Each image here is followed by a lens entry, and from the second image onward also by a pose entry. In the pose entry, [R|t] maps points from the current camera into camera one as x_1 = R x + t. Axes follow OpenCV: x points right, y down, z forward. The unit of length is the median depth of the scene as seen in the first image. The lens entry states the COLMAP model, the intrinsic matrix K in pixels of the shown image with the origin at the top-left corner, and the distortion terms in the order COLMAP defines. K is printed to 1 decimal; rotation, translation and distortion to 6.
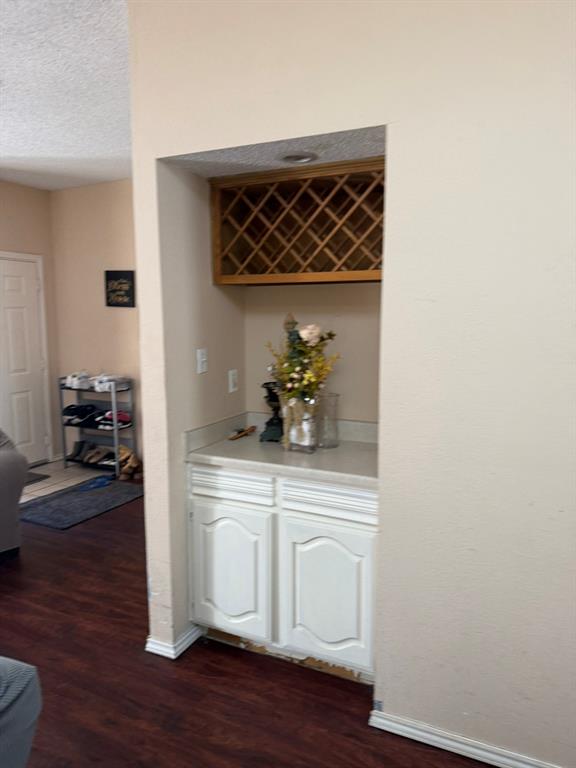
lens RADIAL K [[528.1, 0, 301.0], [0, 528.1, 380.6], [0, 0, 1]] dist [0.146371, -0.243384]
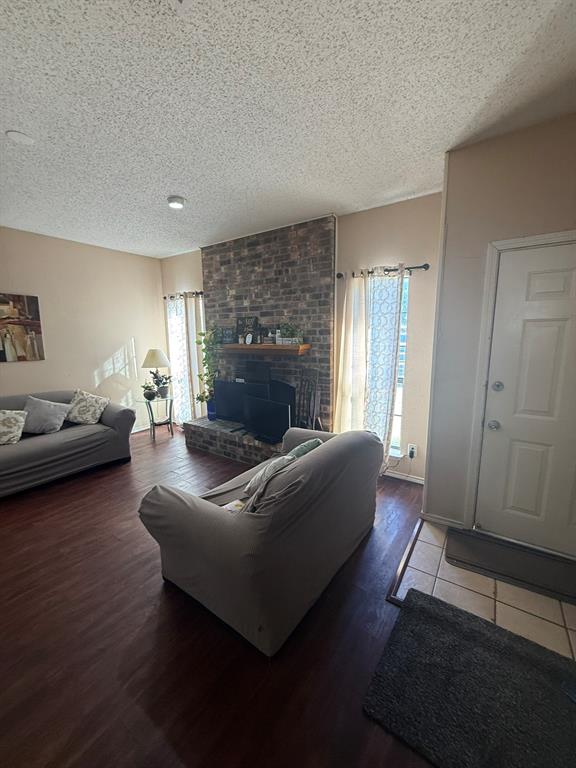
lens RADIAL K [[310.1, 0, 288.0], [0, 310.1, 384.0], [0, 0, 1]] dist [0.009234, -0.000065]
pose [[-0.168249, 0.156687, -0.973212, -0.190398], [-0.111817, 0.977880, 0.176770, -0.193224], [0.979382, 0.138563, -0.147007, 1.611150]]
